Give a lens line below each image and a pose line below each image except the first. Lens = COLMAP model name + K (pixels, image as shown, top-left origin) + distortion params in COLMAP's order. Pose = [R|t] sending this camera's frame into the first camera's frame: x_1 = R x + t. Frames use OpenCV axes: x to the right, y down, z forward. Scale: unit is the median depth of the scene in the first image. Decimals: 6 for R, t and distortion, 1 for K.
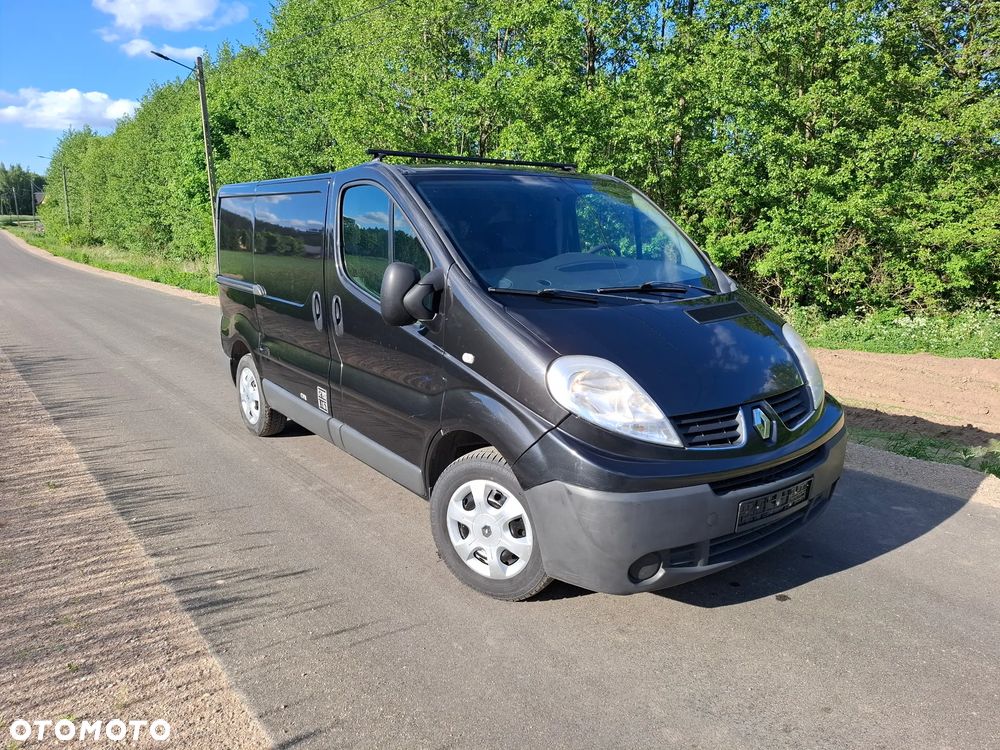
lens RADIAL K [[716.3, 0, 500.0], [0, 716.3, 375.0], [0, 0, 1]] dist [0.076490, -0.063481]
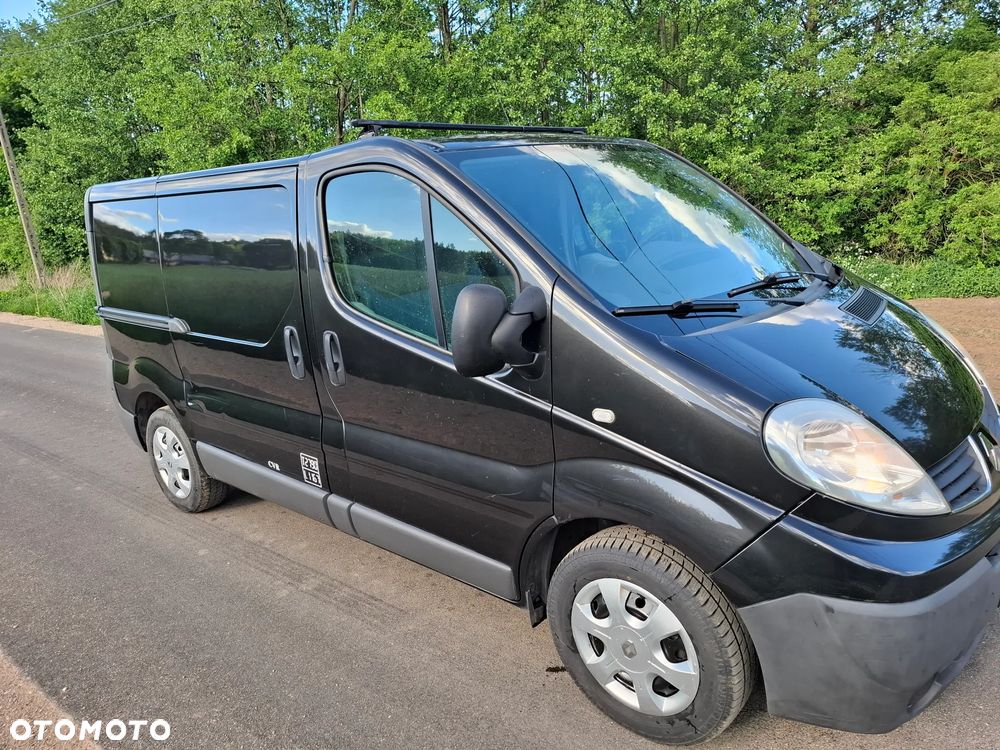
lens RADIAL K [[716.3, 0, 500.0], [0, 716.3, 375.0], [0, 0, 1]] dist [0.076490, -0.063481]
pose [[0.974410, -0.121753, 0.188947, -0.145538], [0.115407, 0.992331, 0.044277, -0.056700], [-0.192888, -0.021339, 0.980989, 0.190042]]
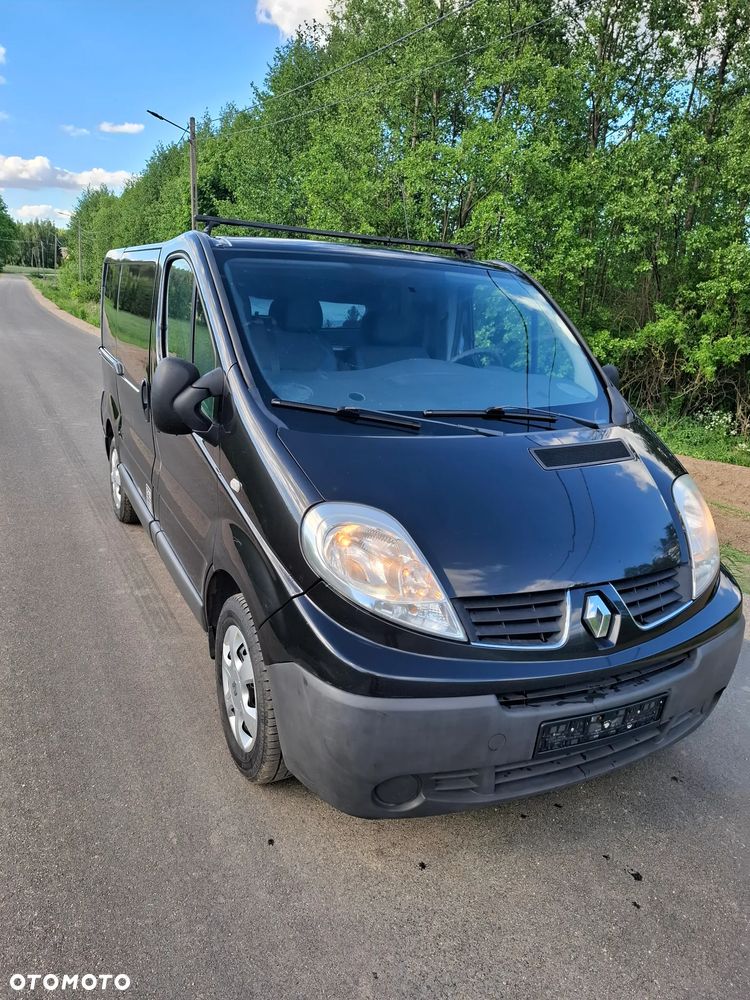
lens RADIAL K [[716.3, 0, 359.6], [0, 716.3, 499.4], [0, 0, 1]] dist [0.076490, -0.063481]
pose [[0.980102, 0.110150, -0.165128, 0.124487], [-0.099605, 0.992501, 0.070863, -0.043101], [0.171695, -0.053006, 0.983723, 0.126347]]
